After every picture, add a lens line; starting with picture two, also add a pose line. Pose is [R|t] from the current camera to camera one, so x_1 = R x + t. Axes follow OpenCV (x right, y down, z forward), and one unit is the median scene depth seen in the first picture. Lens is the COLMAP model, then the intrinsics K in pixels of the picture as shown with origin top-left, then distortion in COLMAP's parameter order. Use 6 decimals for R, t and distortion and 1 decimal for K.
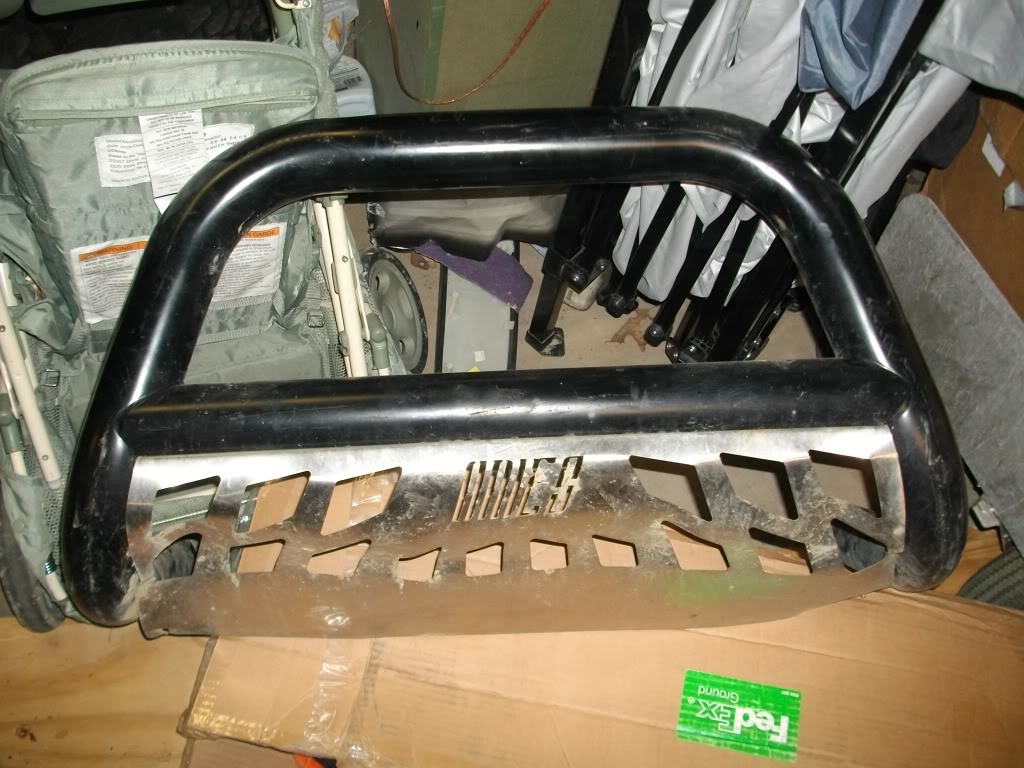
lens RADIAL K [[985.1, 0, 509.8], [0, 985.1, 387.5], [0, 0, 1]] dist [-0.142352, 0.110971]
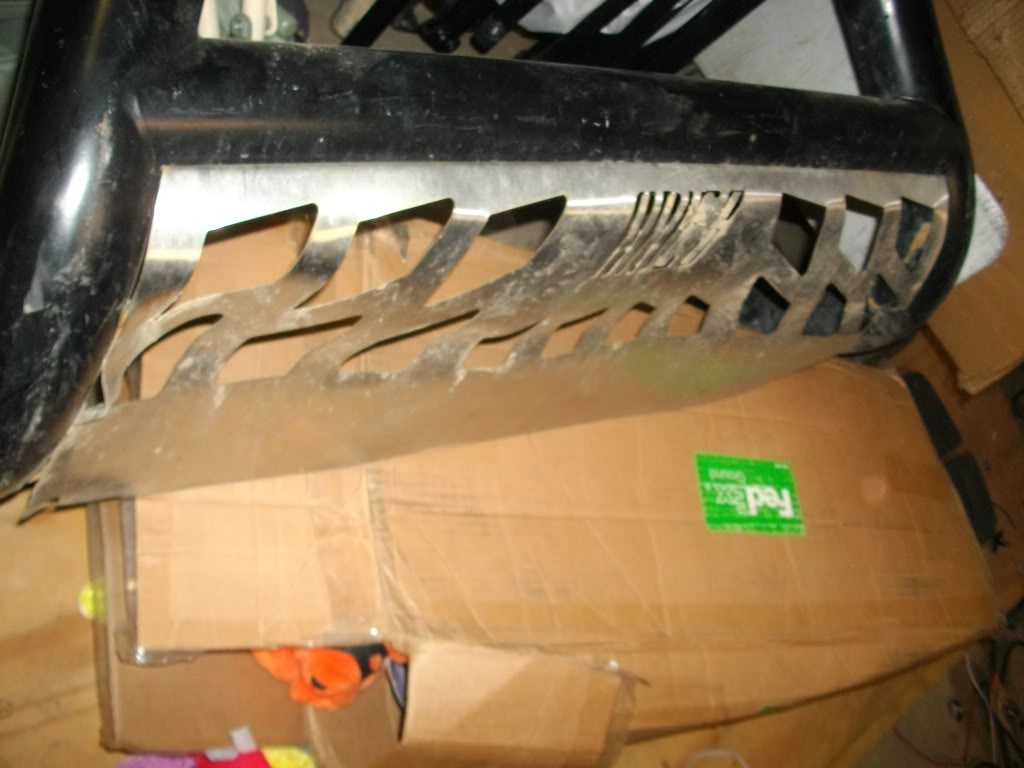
lens RADIAL K [[985.1, 0, 509.8], [0, 985.1, 387.5], [0, 0, 1]] dist [-0.142352, 0.110971]
pose [[0.812286, -0.083267, 0.577285, -0.528983], [-0.024685, 0.983963, 0.176658, 0.090682], [-0.582737, -0.157747, 0.797204, 0.458189]]
